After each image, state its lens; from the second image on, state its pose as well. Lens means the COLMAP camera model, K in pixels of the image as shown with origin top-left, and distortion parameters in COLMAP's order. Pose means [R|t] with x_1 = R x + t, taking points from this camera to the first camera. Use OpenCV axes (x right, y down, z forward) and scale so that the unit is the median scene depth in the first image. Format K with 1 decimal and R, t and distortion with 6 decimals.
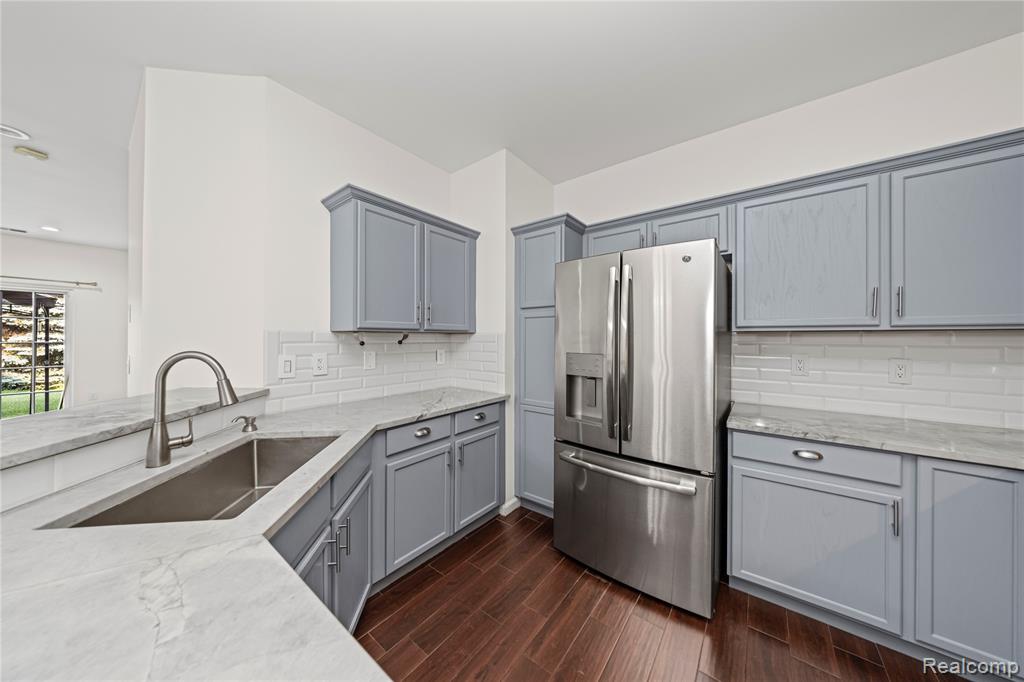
lens RADIAL K [[321.9, 0, 511.9], [0, 321.9, 338.0], [0, 0, 1]] dist [-0.005842, 0.000049]
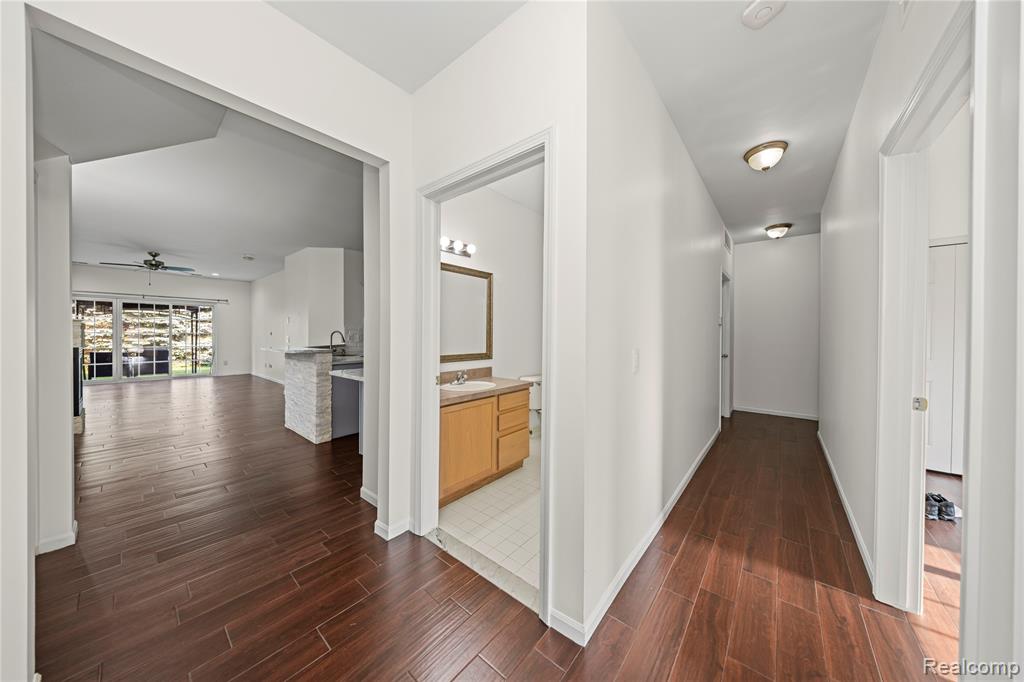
lens RADIAL K [[330.6, 0, 508.6], [0, 330.6, 336.5], [0, 0, 1]] dist [-0.000566, -0.000041]
pose [[0.998791, 0.000085, -0.049162, 0.885139], [0.000334, 0.999964, 0.008507, 0.045721], [0.049161, -0.008513, 0.998755, -1.875071]]
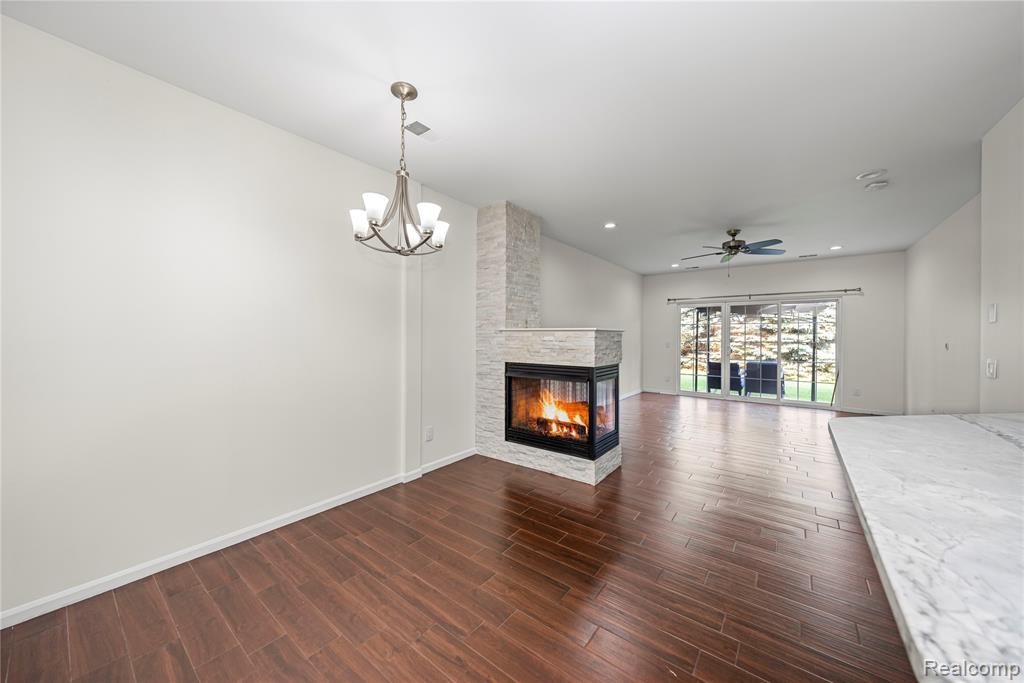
lens RADIAL K [[363.1, 0, 508.9], [0, 363.1, 337.0], [0, 0, 1]] dist [-0.001168, -0.000185]
pose [[-0.008046, -0.000667, -0.999967, -0.141245], [-0.004690, 0.999989, -0.000629, 0.003004], [0.999957, 0.004685, -0.008049, -0.447857]]
